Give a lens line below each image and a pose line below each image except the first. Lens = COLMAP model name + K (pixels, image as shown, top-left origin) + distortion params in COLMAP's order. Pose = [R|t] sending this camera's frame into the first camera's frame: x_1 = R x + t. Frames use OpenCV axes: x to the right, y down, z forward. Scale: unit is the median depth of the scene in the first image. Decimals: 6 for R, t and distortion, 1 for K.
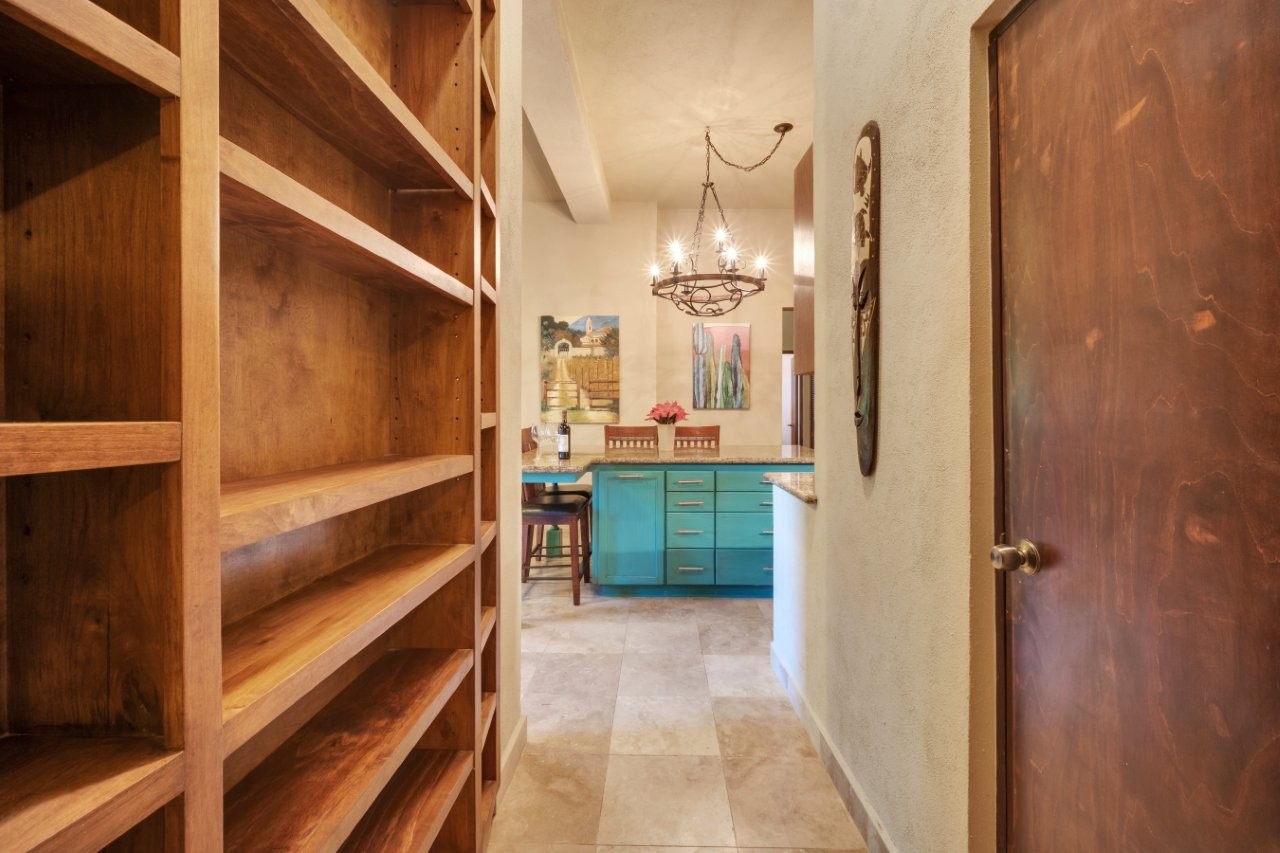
lens RADIAL K [[554.9, 0, 633.5], [0, 554.9, 412.8], [0, 0, 1]] dist [-0.000113, -0.000820]
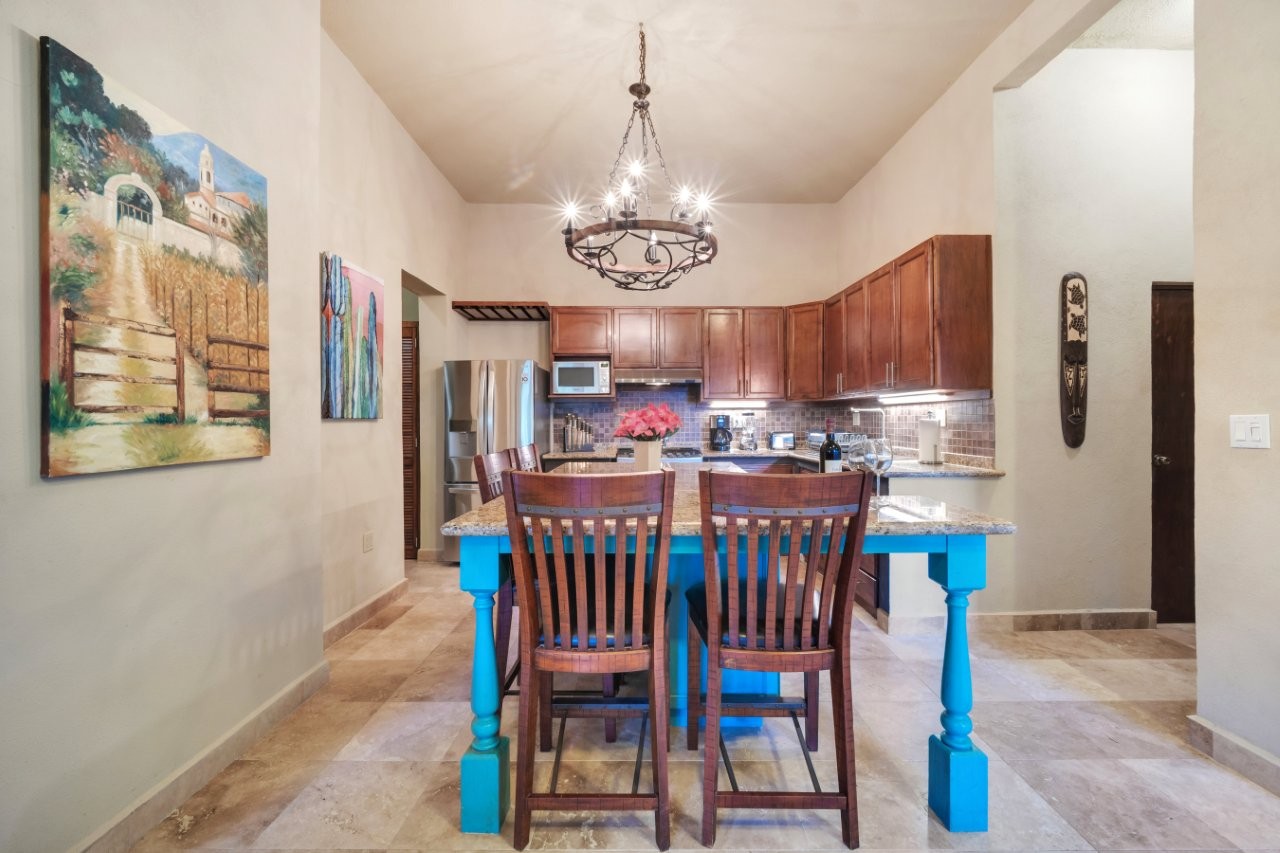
lens RADIAL K [[554.9, 0, 642.7], [0, 554.9, 421.0], [0, 0, 1]] dist [-0.000113, -0.000820]
pose [[-0.053777, -0.003236, 0.998548, -0.425267], [0.015021, 0.999879, 0.004050, -0.003464], [-0.998440, 0.015217, -0.053721, 0.757537]]
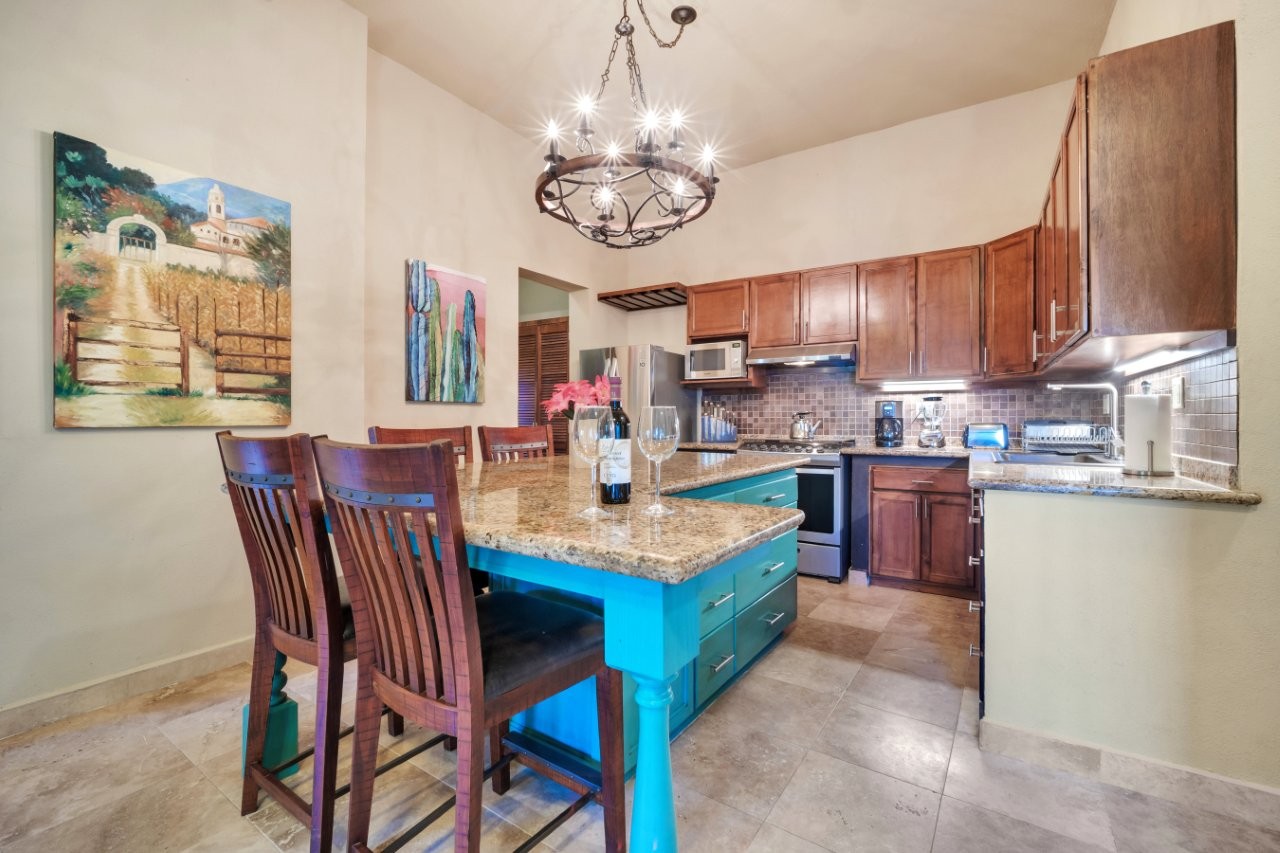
lens RADIAL K [[554.9, 0, 643.9], [0, 554.9, 418.7], [0, 0, 1]] dist [-0.000113, -0.000820]
pose [[0.516080, 0.002110, 0.856538, -0.278697], [0.006421, 0.999959, -0.006332, 0.017230], [-0.856516, 0.008768, 0.516046, 0.488029]]
